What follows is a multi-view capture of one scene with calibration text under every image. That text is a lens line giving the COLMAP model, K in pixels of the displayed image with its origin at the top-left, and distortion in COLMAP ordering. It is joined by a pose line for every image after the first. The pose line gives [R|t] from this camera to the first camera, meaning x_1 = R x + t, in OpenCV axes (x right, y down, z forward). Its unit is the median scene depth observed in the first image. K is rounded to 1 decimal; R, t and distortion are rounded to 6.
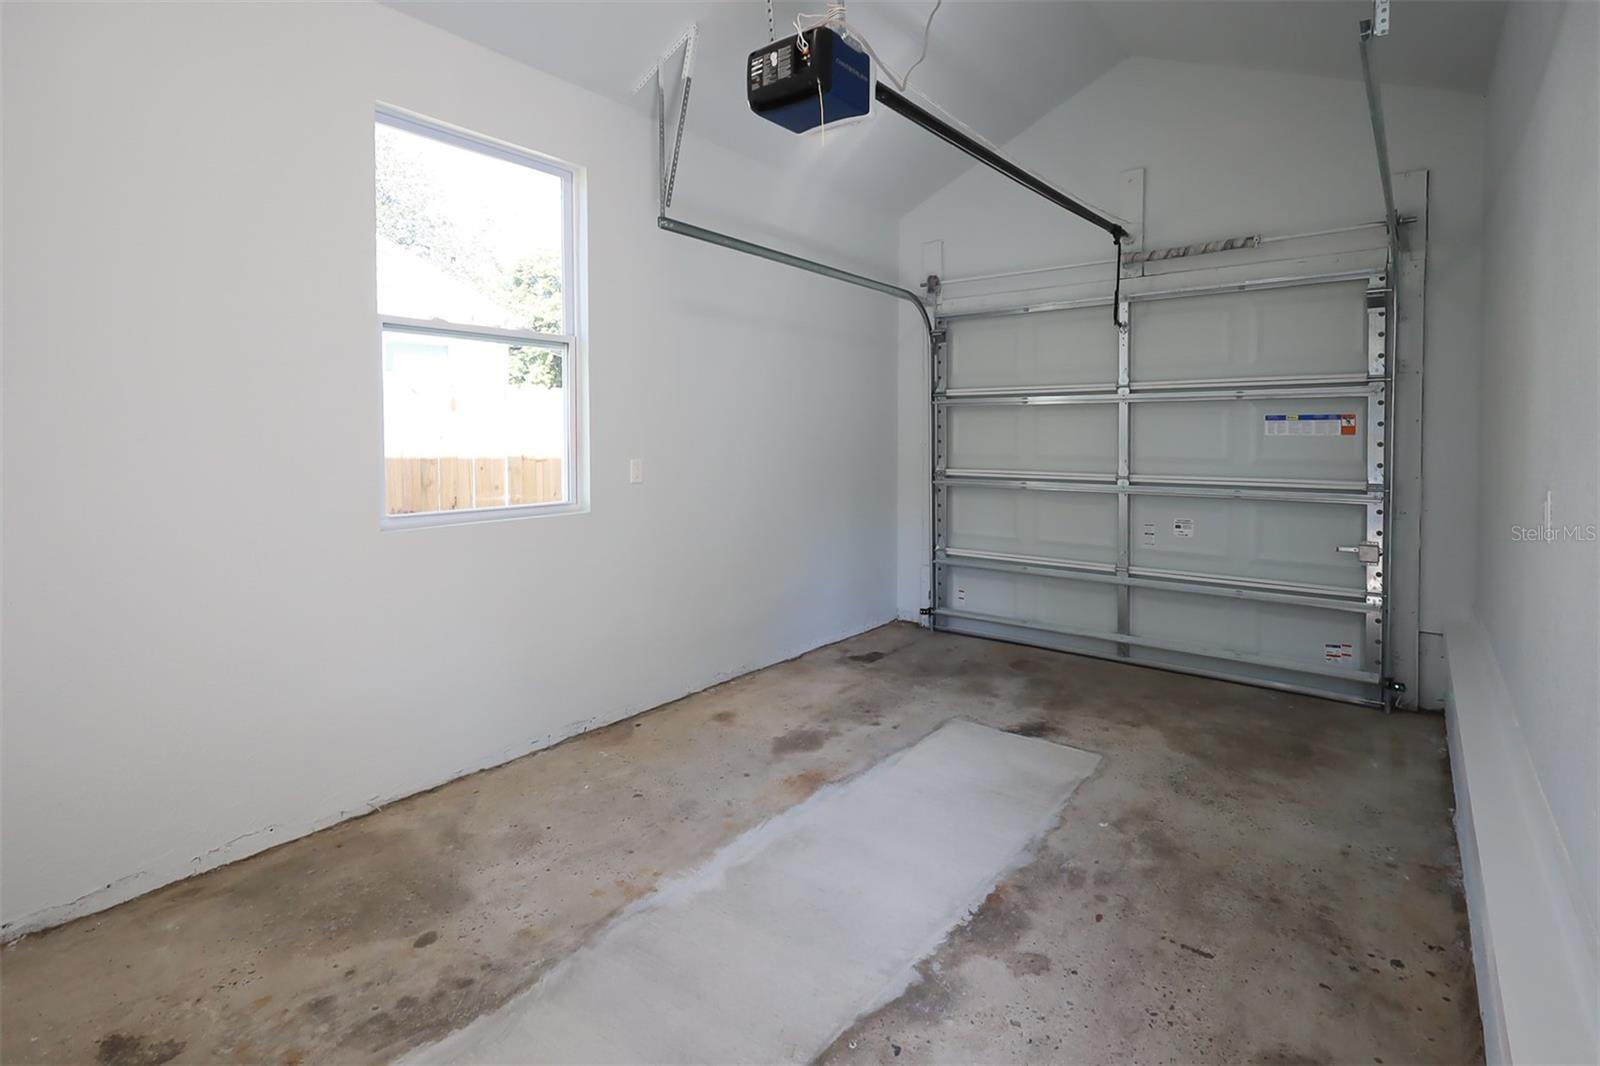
lens RADIAL K [[746.9, 0, 797.3], [0, 746.9, 544.7], [0, 0, 1]] dist [-0.000085, -0.000012]
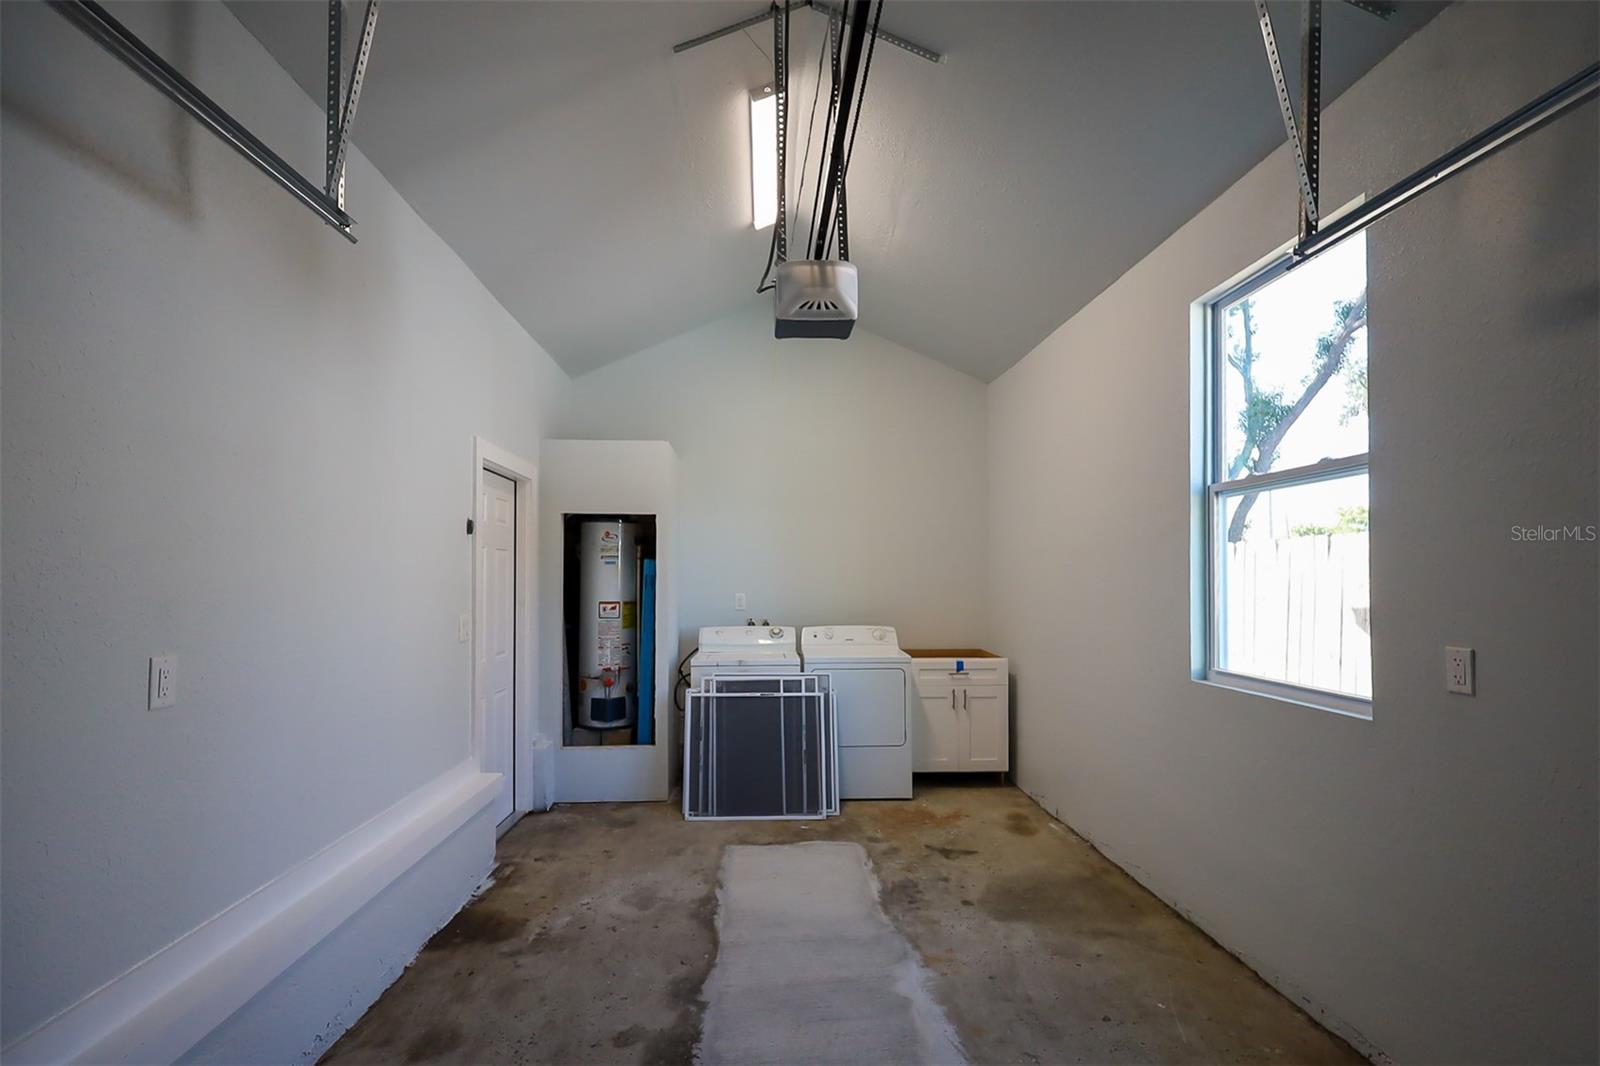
lens RADIAL K [[746.9, 0, 797.3], [0, 746.9, 544.7], [0, 0, 1]] dist [-0.000085, -0.000012]
pose [[-0.737355, -0.030517, -0.674816, 0.893516], [-0.096132, 0.993552, 0.060110, -0.306145], [0.668630, 0.109194, -0.735534, 1.866604]]
